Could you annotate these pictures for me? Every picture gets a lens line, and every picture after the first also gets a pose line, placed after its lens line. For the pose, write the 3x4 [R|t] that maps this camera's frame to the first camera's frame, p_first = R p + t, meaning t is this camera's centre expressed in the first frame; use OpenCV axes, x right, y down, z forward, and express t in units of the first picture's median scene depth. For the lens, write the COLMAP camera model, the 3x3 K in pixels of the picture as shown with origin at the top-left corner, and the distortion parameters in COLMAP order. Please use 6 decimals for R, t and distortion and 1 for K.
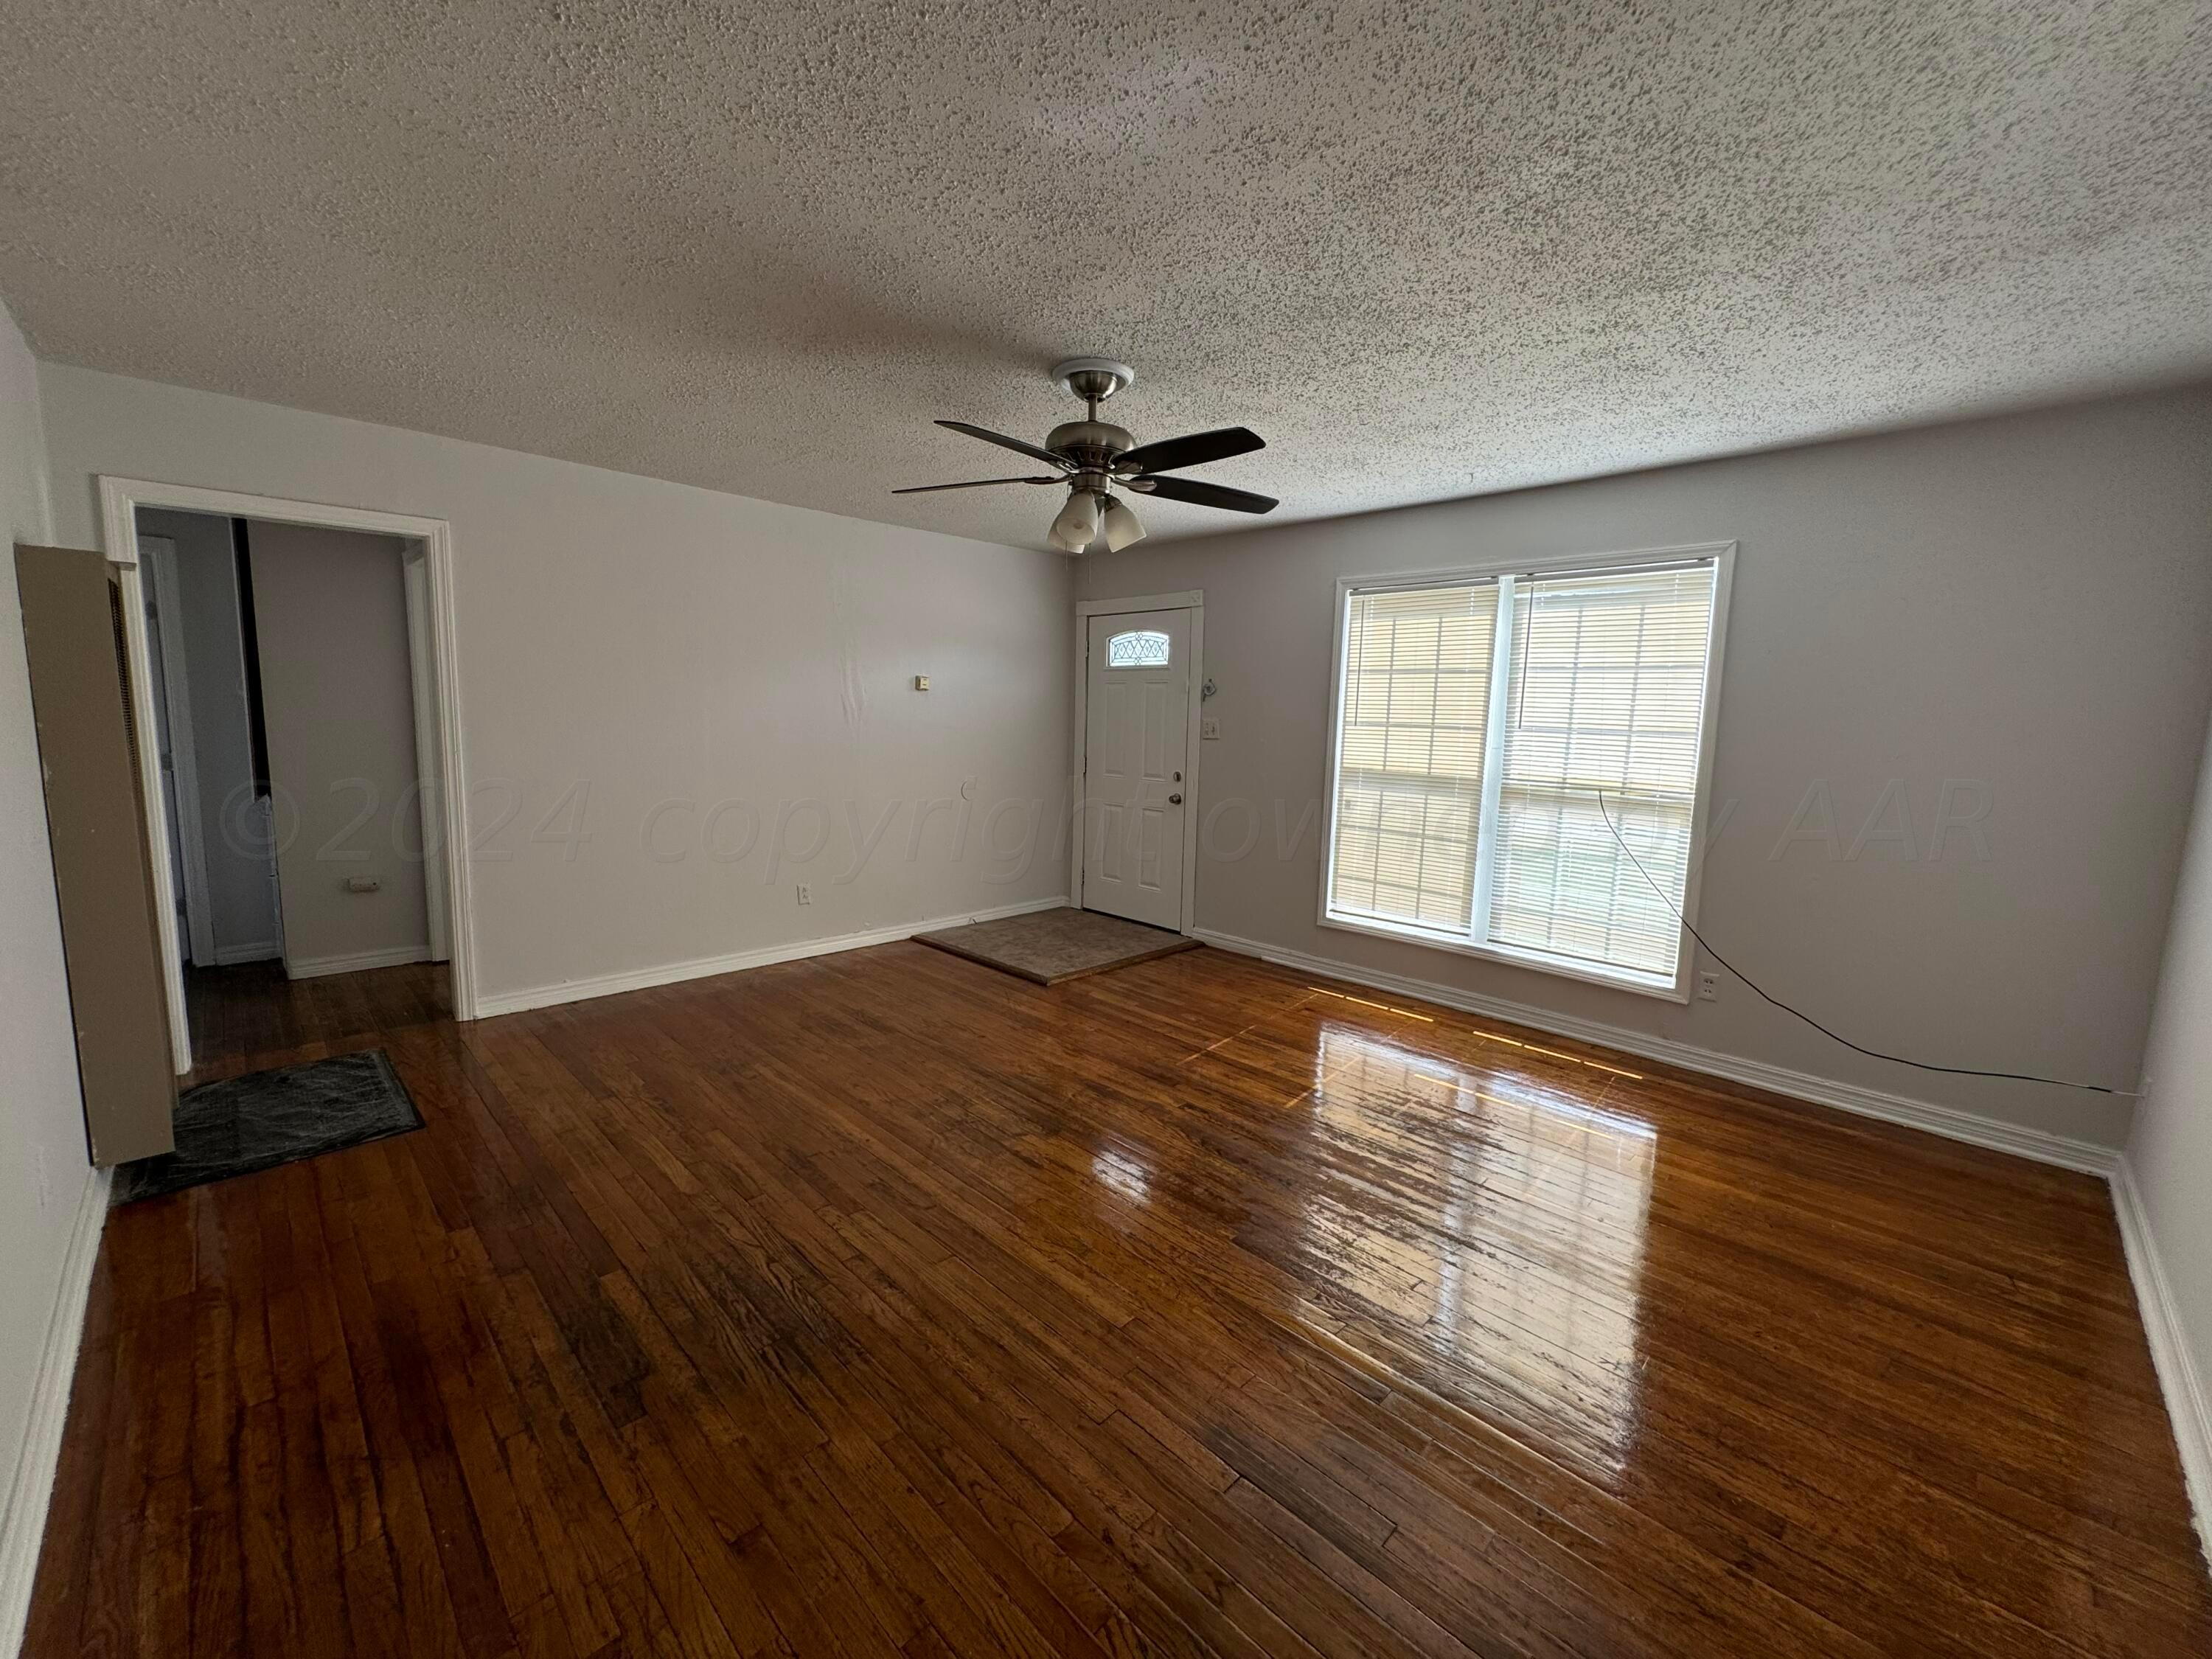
lens RADIAL K [[886.3, 0, 1106.0], [0, 886.3, 829.5], [0, 0, 1]] dist [-0.000382, 0.000092]
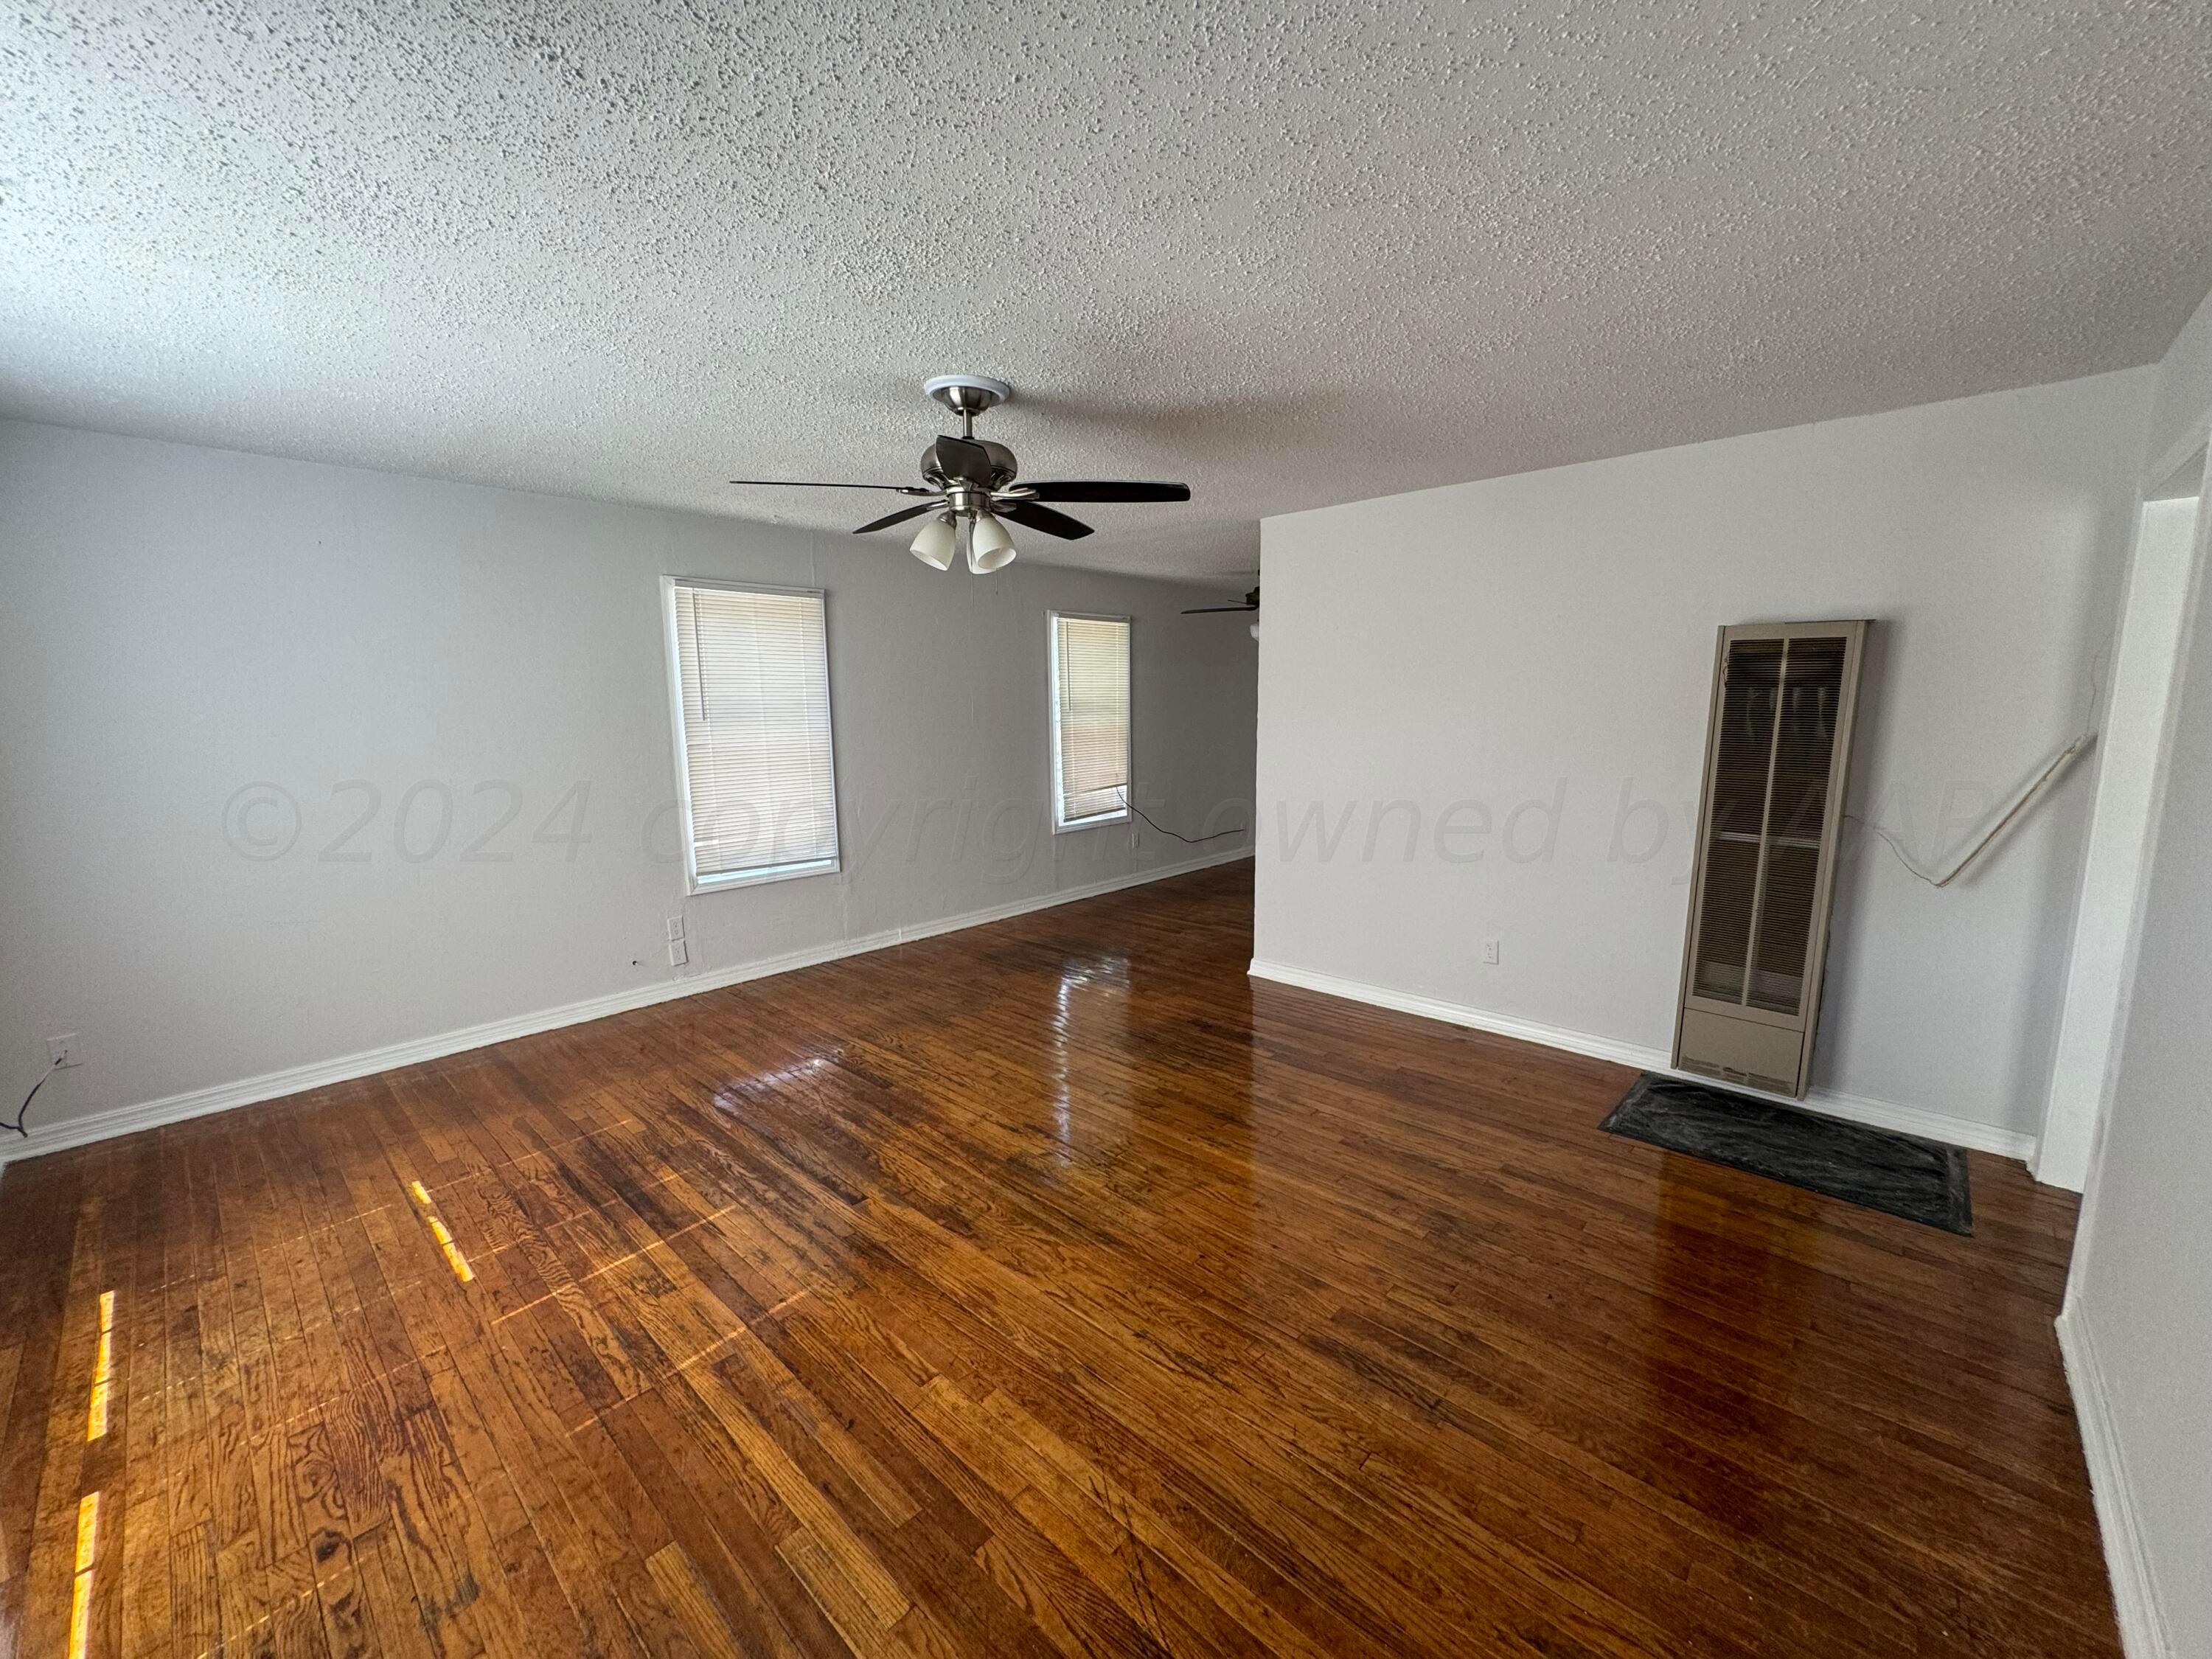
lens RADIAL K [[886.3, 0, 1106.0], [0, 886.3, 829.5], [0, 0, 1]] dist [-0.000382, 0.000092]
pose [[-0.999114, -0.010713, -0.040704, -0.097178], [-0.021582, 0.960649, 0.276924, -0.239451], [0.036135, 0.277557, -0.960029, 1.529179]]
